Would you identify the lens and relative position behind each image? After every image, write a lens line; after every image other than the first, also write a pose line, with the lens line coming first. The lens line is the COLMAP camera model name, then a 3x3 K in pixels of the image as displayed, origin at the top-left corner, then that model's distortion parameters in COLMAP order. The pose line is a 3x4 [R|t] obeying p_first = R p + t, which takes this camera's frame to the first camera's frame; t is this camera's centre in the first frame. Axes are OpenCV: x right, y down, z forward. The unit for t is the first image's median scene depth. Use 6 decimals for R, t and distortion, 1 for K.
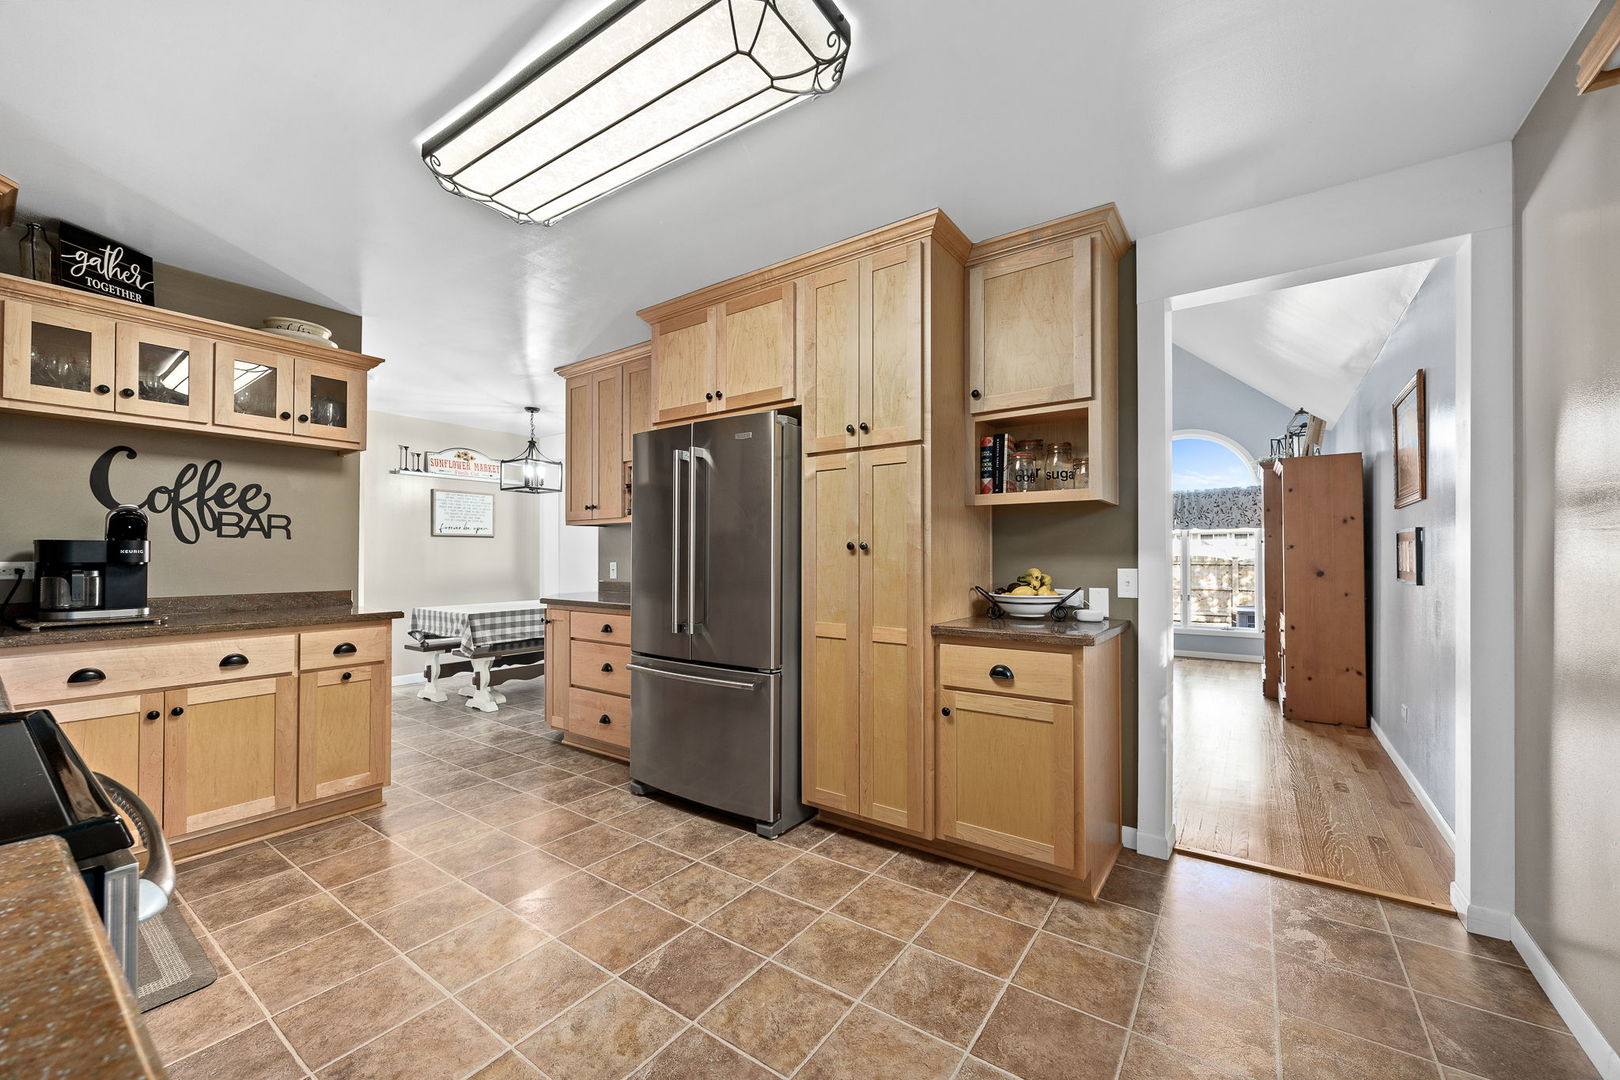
lens RADIAL K [[623.4, 0, 808.7], [0, 623.4, 548.5], [0, 0, 1]] dist [-0.000531, -0.000133]
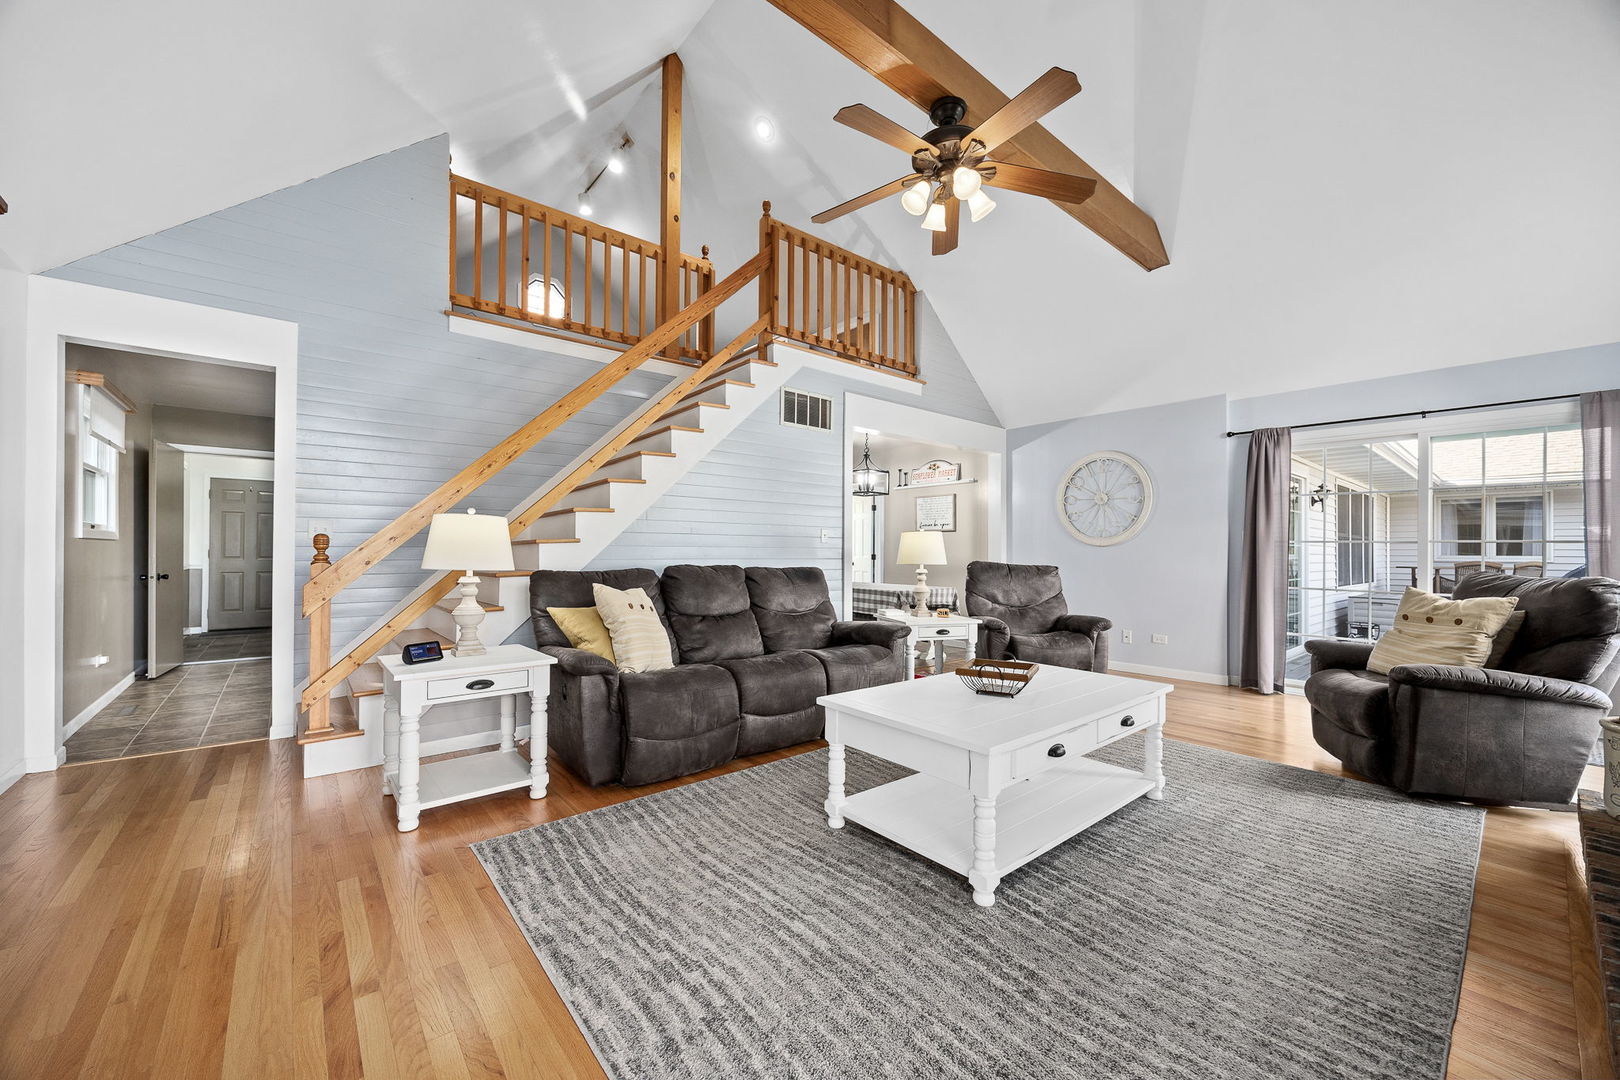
lens RADIAL K [[623.4, 0, 808.7], [0, 623.4, 548.5], [0, 0, 1]] dist [-0.000531, -0.000133]
pose [[-0.254414, -0.002513, -0.967092, 1.609415], [0.004449, 0.999983, -0.003769, 0.040329], [0.967085, -0.005262, -0.254398, 2.425548]]
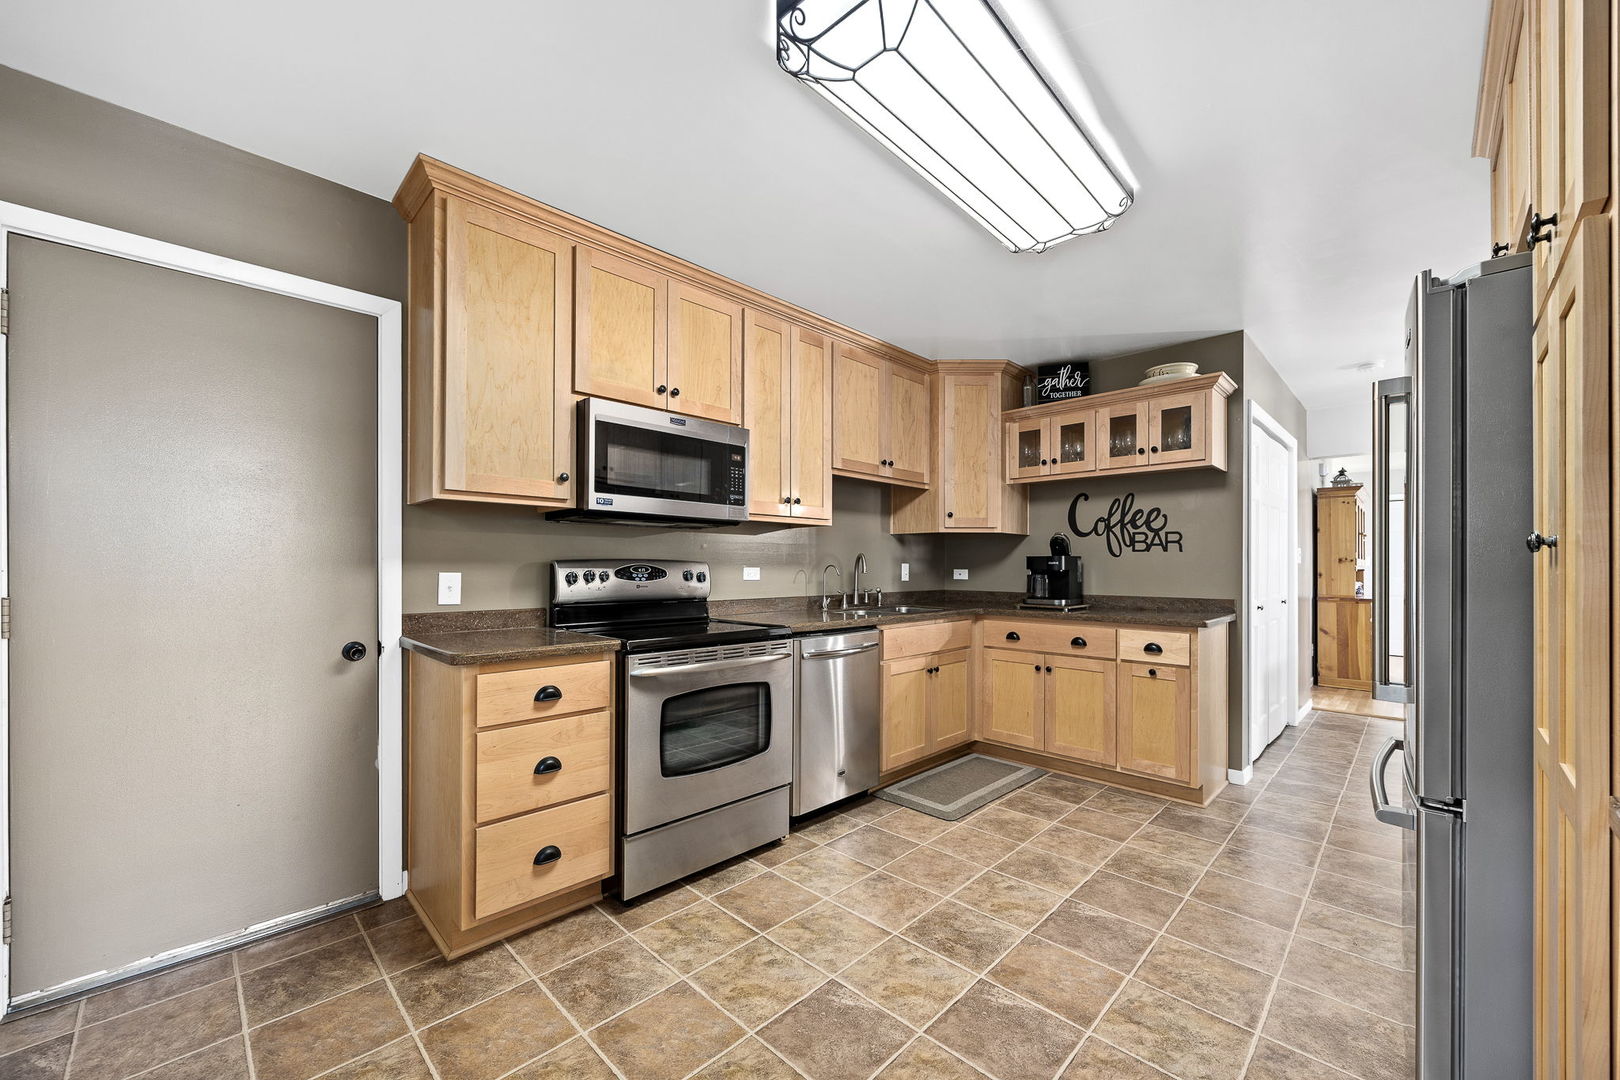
lens RADIAL K [[629.5, 0, 814.7], [0, 629.5, 562.2], [0, 0, 1]] dist [-0.001891, -0.000201]
pose [[-0.160178, -0.004623, -0.987077, 0.495083], [0.008864, 0.999942, -0.006122, 0.006240], [0.987048, -0.009730, -0.160127, 0.588653]]
